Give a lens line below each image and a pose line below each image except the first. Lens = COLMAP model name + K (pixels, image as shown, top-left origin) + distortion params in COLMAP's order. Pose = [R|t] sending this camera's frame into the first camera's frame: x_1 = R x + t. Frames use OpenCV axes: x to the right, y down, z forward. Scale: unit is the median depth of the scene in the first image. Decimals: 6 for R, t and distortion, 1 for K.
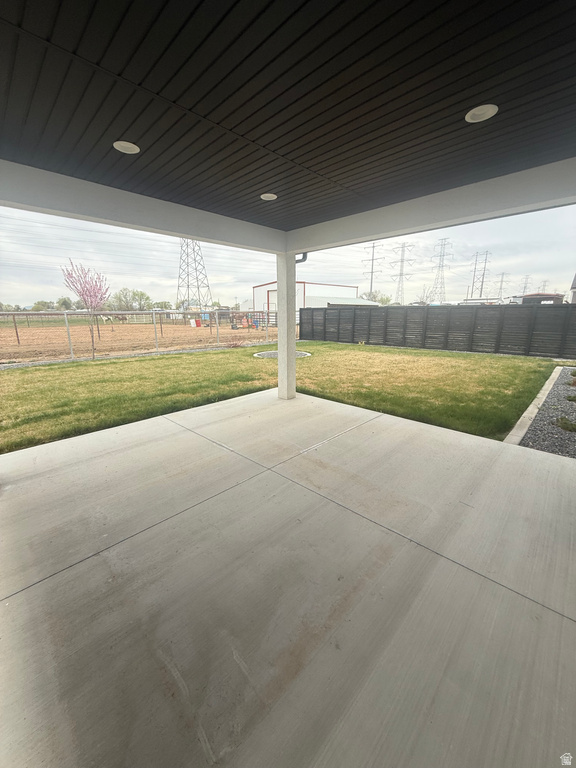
lens RADIAL K [[305.5, 0, 288.7], [0, 305.5, 382.8], [0, 0, 1]] dist [-0.000627, 0.000126]
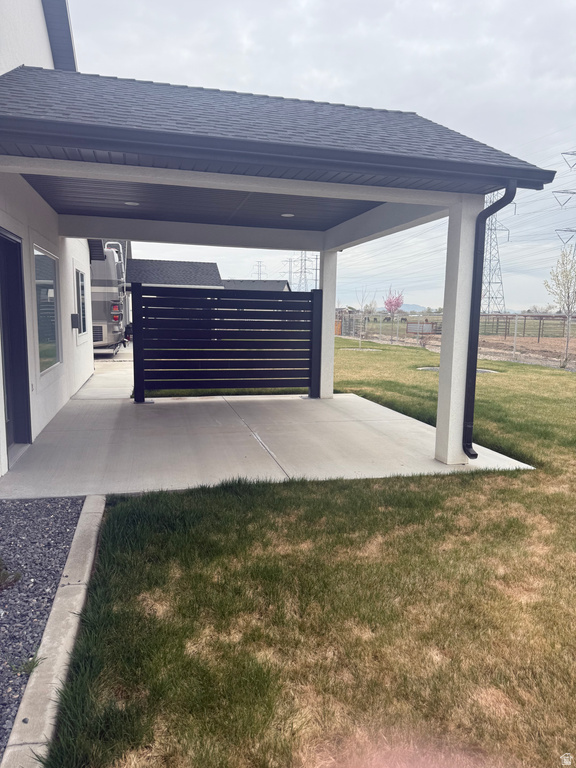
lens RADIAL K [[551.4, 0, 288.0], [0, 551.4, 384.0], [0, 0, 1]] dist [0.063406, 0.000153]
pose [[-0.522179, 0.104152, -0.846452, 0.132352], [-0.212356, 0.945375, 0.247328, -0.036174], [0.825974, 0.308899, -0.471538, 0.162085]]
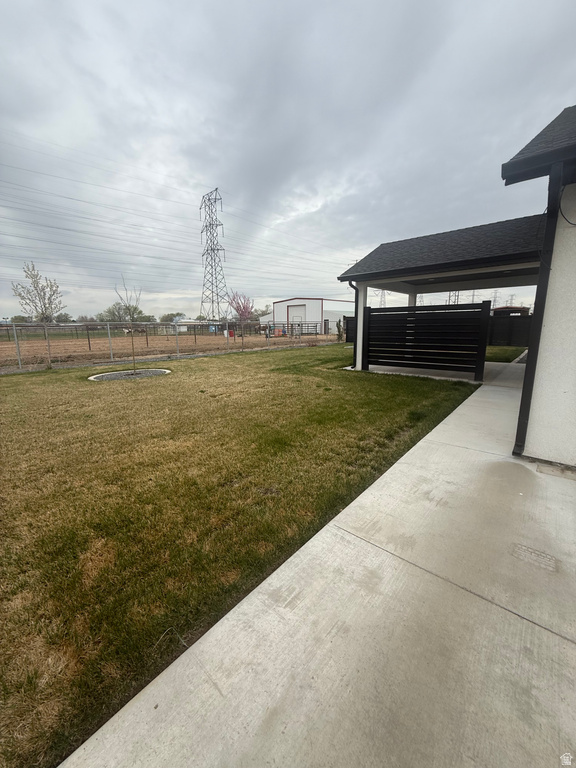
lens RADIAL K [[305.5, 0, 288.7], [0, 305.5, 382.8], [0, 0, 1]] dist [-0.000627, 0.000126]
pose [[0.998165, -0.017372, 0.058008, -0.141882], [0.019760, 0.998970, -0.040848, 0.041884], [-0.057239, 0.041920, 0.997480, -0.159142]]
